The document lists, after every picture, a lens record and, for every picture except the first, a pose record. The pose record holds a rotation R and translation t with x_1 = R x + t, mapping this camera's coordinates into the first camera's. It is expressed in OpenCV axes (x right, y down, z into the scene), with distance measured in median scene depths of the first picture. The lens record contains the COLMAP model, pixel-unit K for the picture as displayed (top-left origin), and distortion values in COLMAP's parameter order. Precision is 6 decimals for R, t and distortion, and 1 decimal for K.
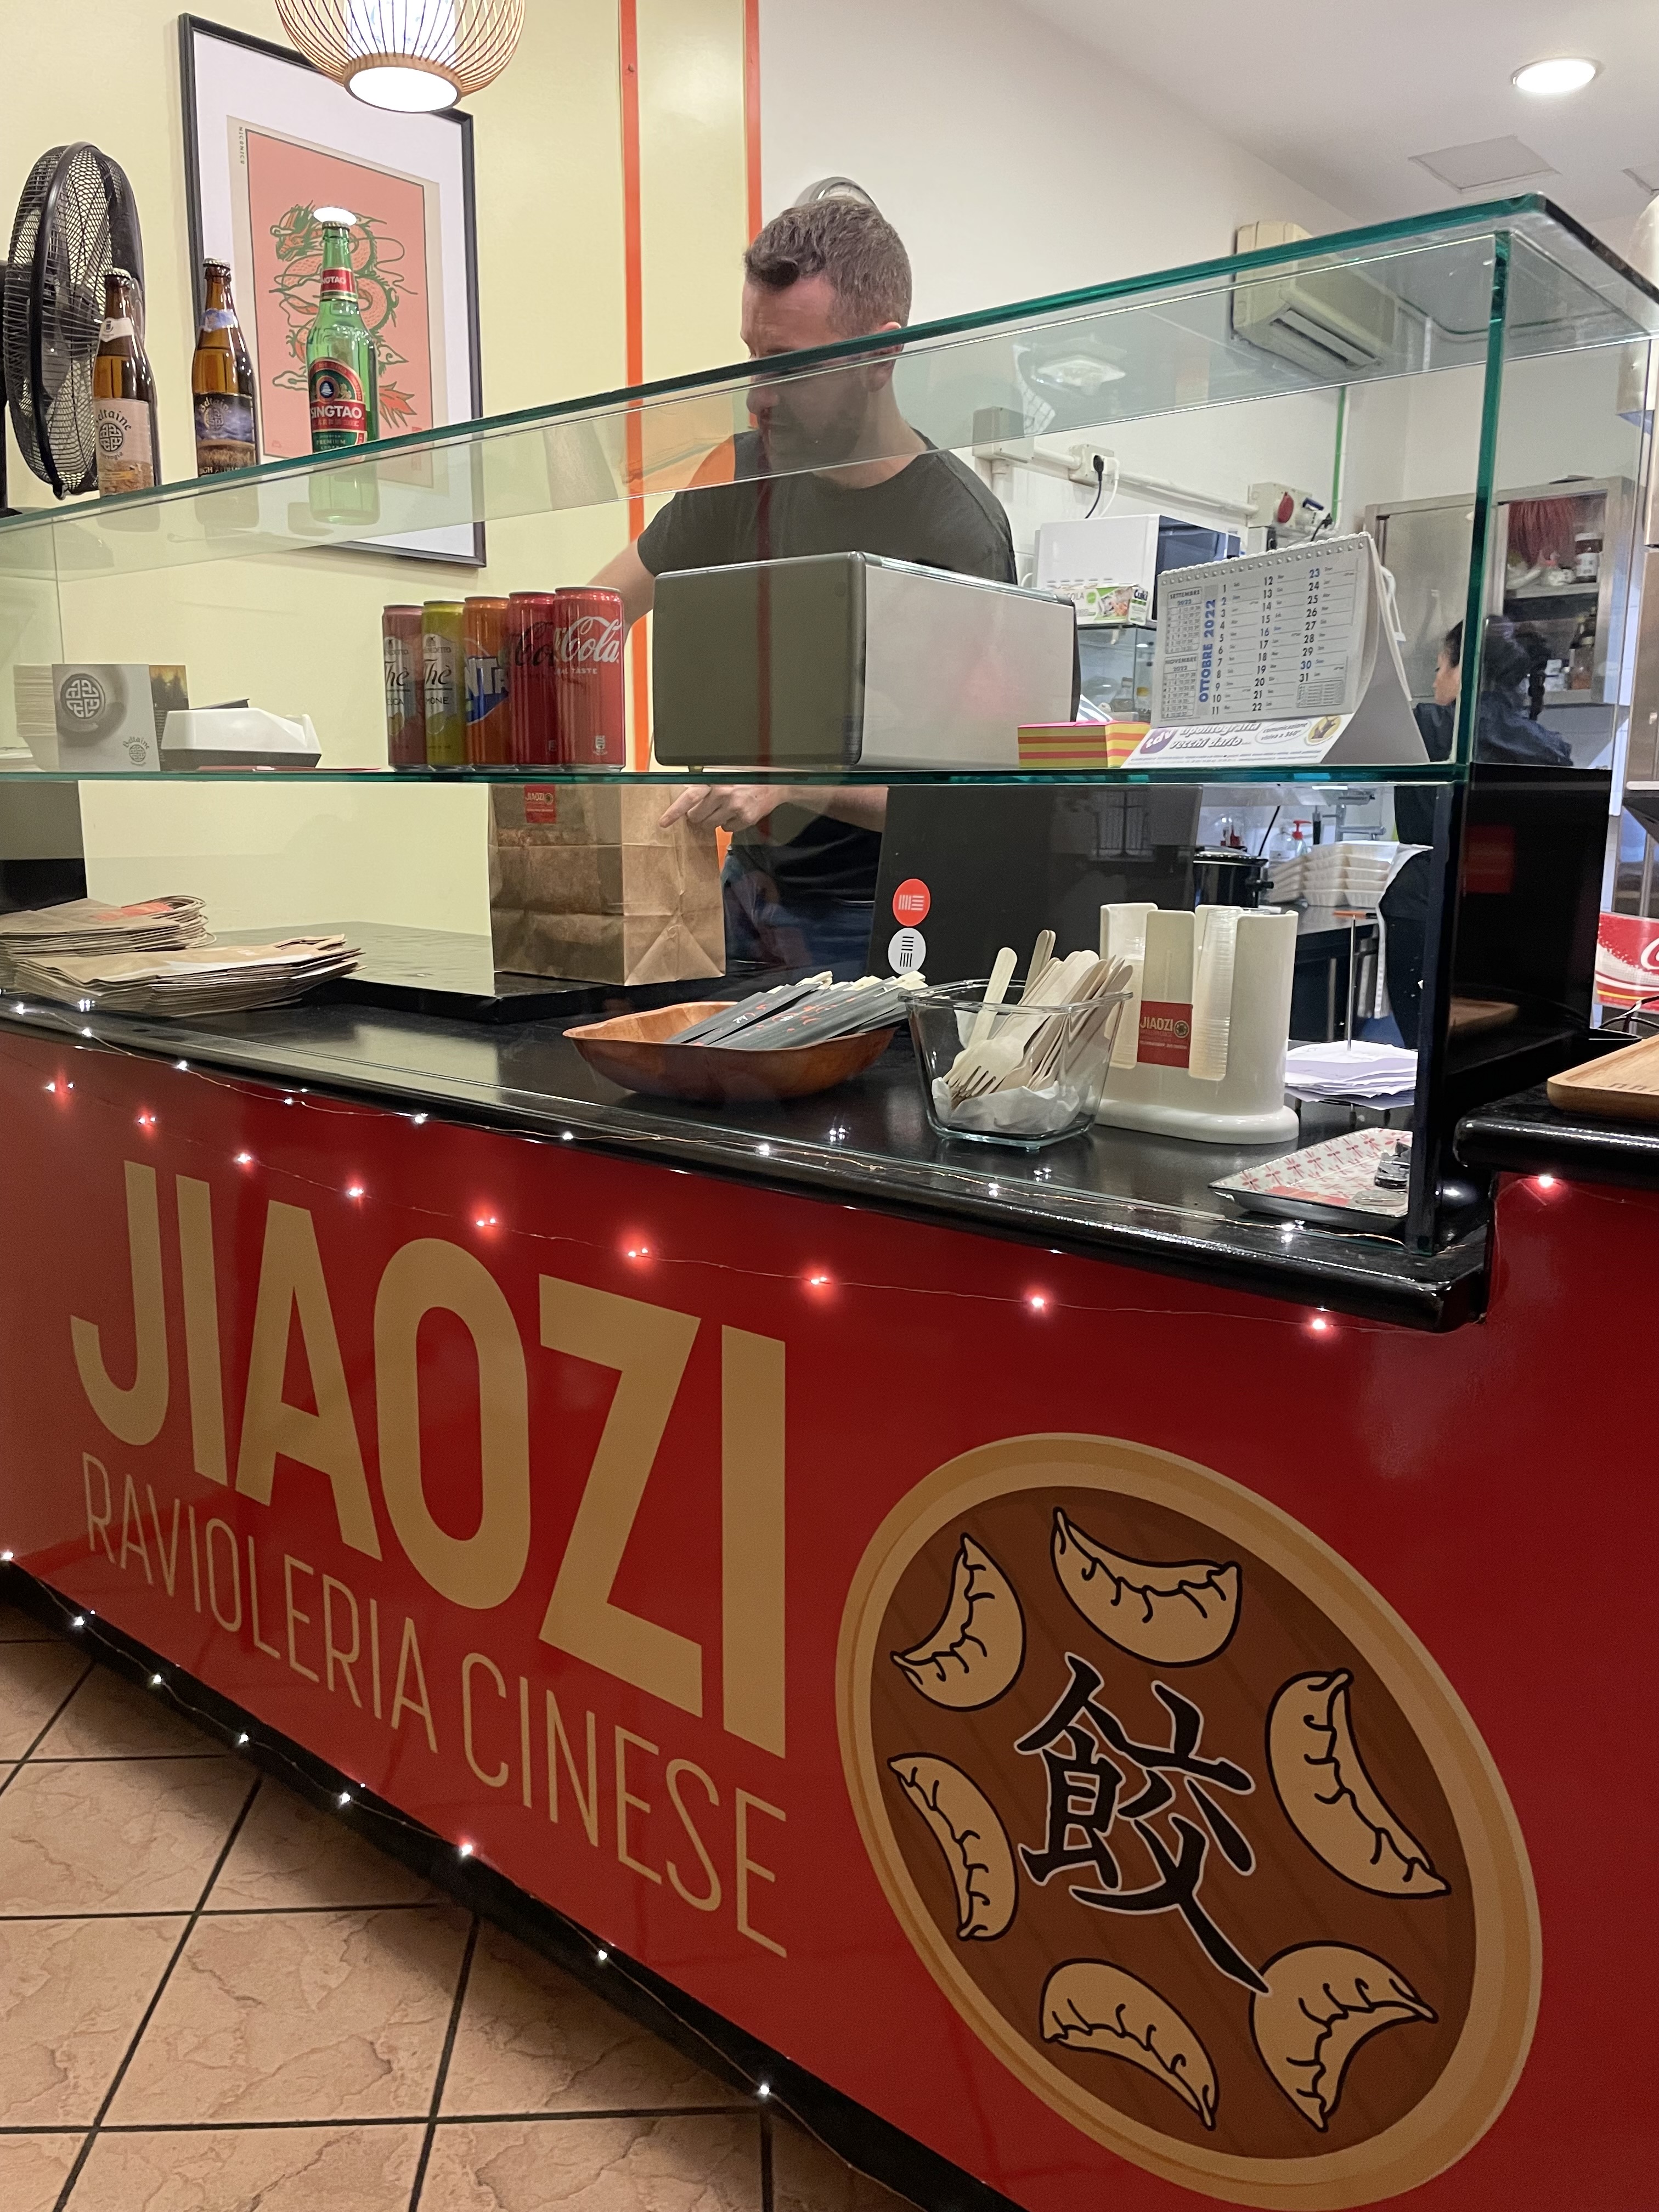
lens RADIAL K [[1623.9, 0, 817.0], [0, 1623.9, 1094.8], [0, 0, 1]] dist [0.029634, -0.029603]
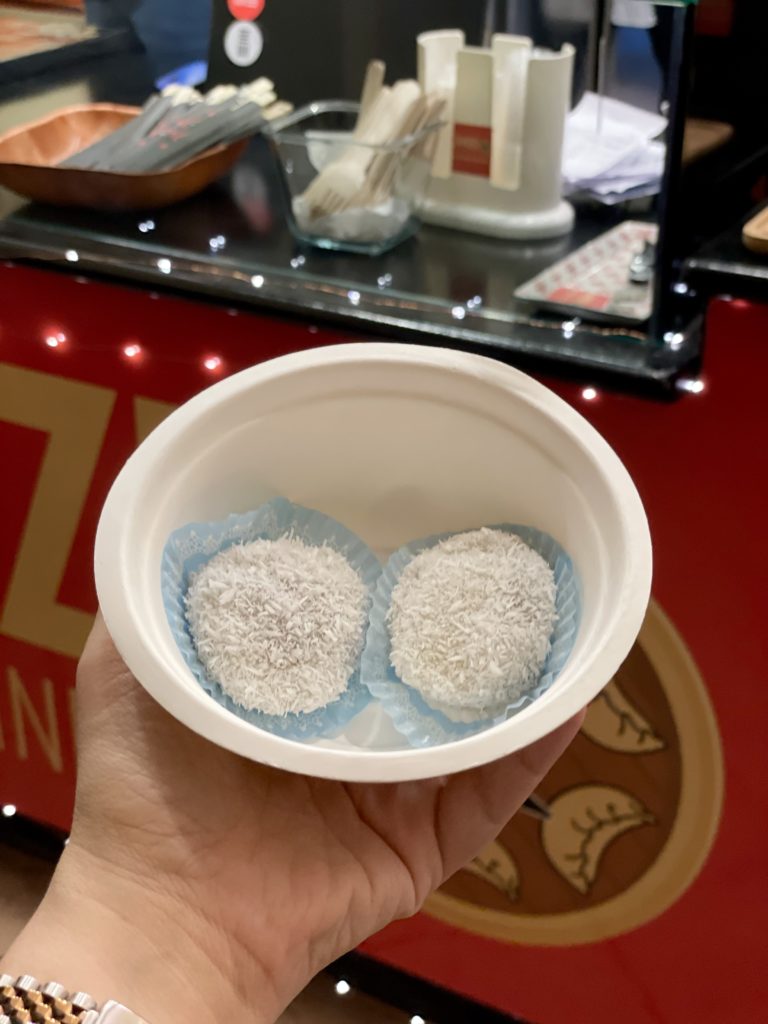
lens RADIAL K [[1571.6, 0, 386.0], [0, 1571.6, 513.6], [0, 0, 1]] dist [0.140964, 0.000000]
pose [[0.982264, -0.084083, 0.167595, -0.085410], [0.030498, 0.953561, 0.299653, -0.144519], [-0.185008, -0.289227, 0.939212, -0.234944]]
